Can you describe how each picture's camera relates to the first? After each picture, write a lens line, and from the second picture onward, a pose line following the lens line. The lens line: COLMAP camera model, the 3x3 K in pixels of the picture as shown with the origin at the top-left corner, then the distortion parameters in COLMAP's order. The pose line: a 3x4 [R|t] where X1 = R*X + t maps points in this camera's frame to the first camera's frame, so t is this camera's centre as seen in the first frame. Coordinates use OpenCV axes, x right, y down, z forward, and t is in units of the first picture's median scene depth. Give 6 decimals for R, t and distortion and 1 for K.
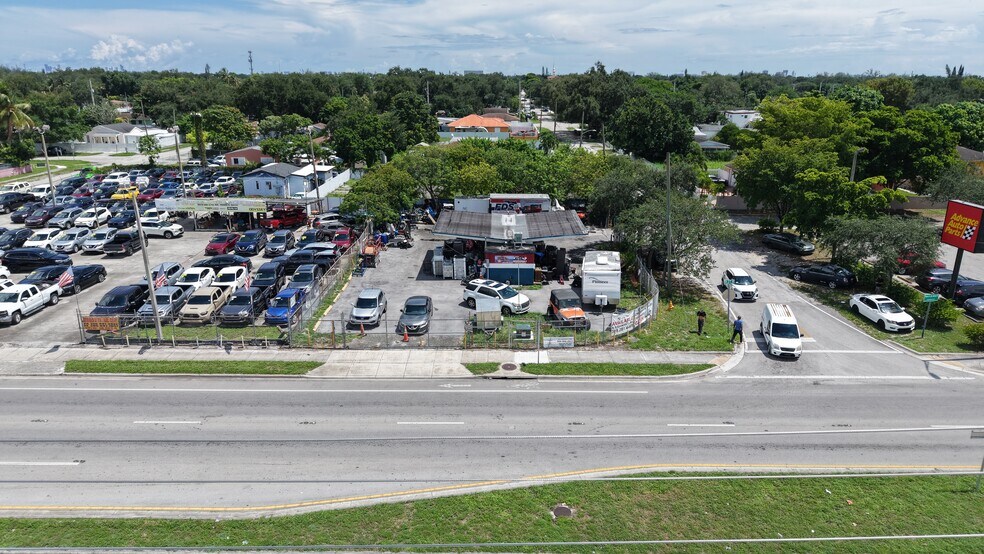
lens RADIAL K [[659.1, 0, 493.8], [0, 659.1, 276.9], [0, 0, 1]] dist [0.028138, -0.031254]
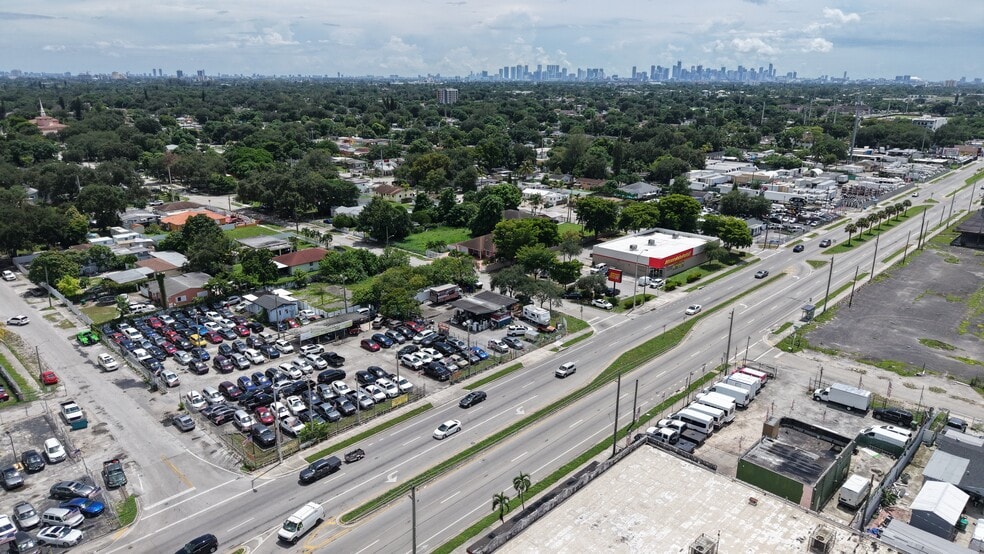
lens RADIAL K [[659.1, 0, 493.8], [0, 659.1, 276.9], [0, 0, 1]] dist [0.028138, -0.031254]
pose [[0.690313, -0.208574, 0.692794, -1.619713], [0.205305, 0.974656, 0.088862, -0.381982], [-0.693770, 0.080892, 0.715639, -0.796803]]
